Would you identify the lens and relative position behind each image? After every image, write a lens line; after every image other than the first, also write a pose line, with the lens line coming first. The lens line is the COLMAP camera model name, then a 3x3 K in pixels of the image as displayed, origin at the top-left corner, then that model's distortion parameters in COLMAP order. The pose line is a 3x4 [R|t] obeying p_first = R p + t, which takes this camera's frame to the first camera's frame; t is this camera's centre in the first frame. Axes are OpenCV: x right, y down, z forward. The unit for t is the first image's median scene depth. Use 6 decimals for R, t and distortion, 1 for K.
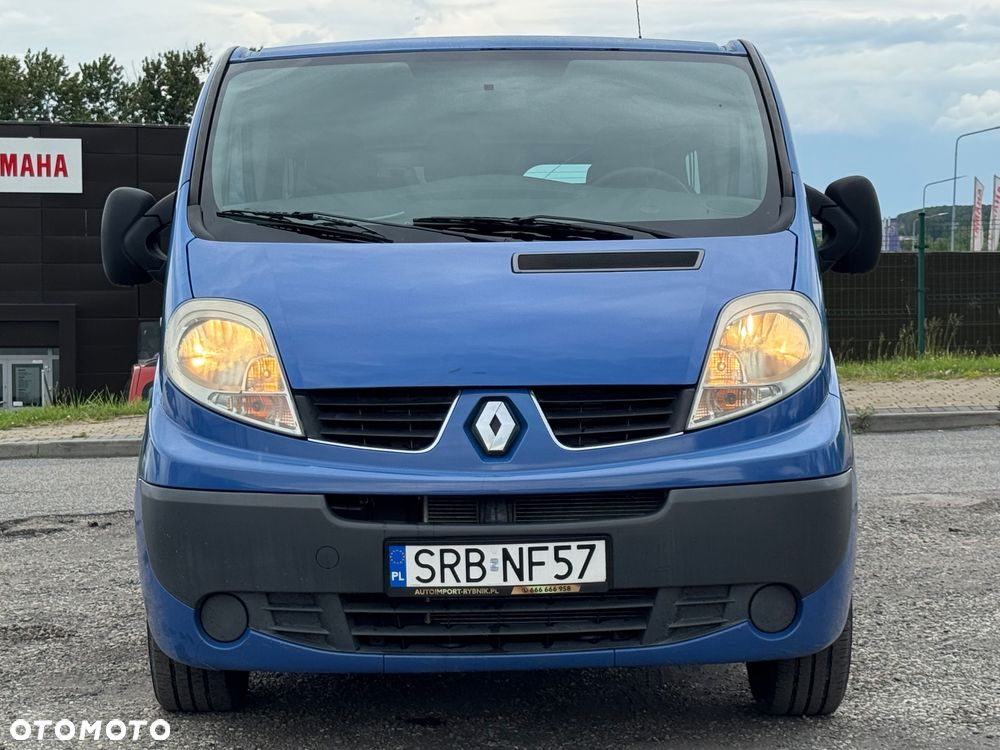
lens RADIAL K [[2467.7, 0, 500.0], [0, 2467.7, 375.0], [0, 0, 1]] dist [-0.312804, 10.209834]
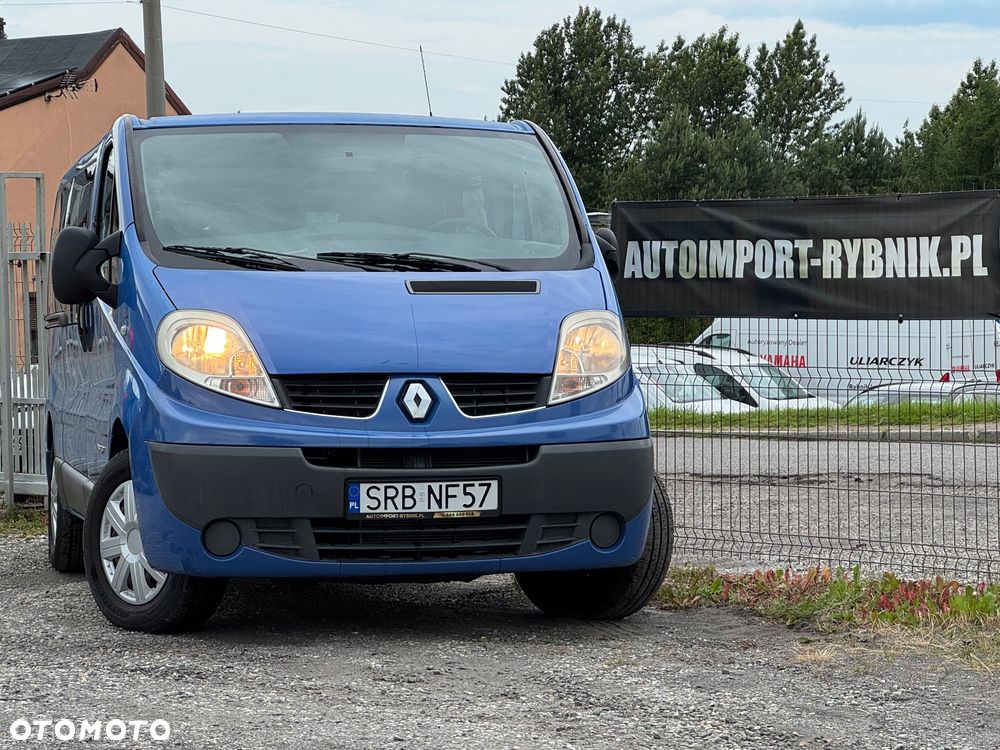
lens RADIAL K [[3233.1, 0, 500.0], [0, 3233.1, 375.0], [0, 0, 1]] dist [-0.357858, 0.129917]
pose [[0.975532, 0.009289, 0.219661, -0.363845], [-0.002109, 0.999457, -0.032895, 0.067081], [-0.219847, 0.031627, 0.975022, -0.818126]]
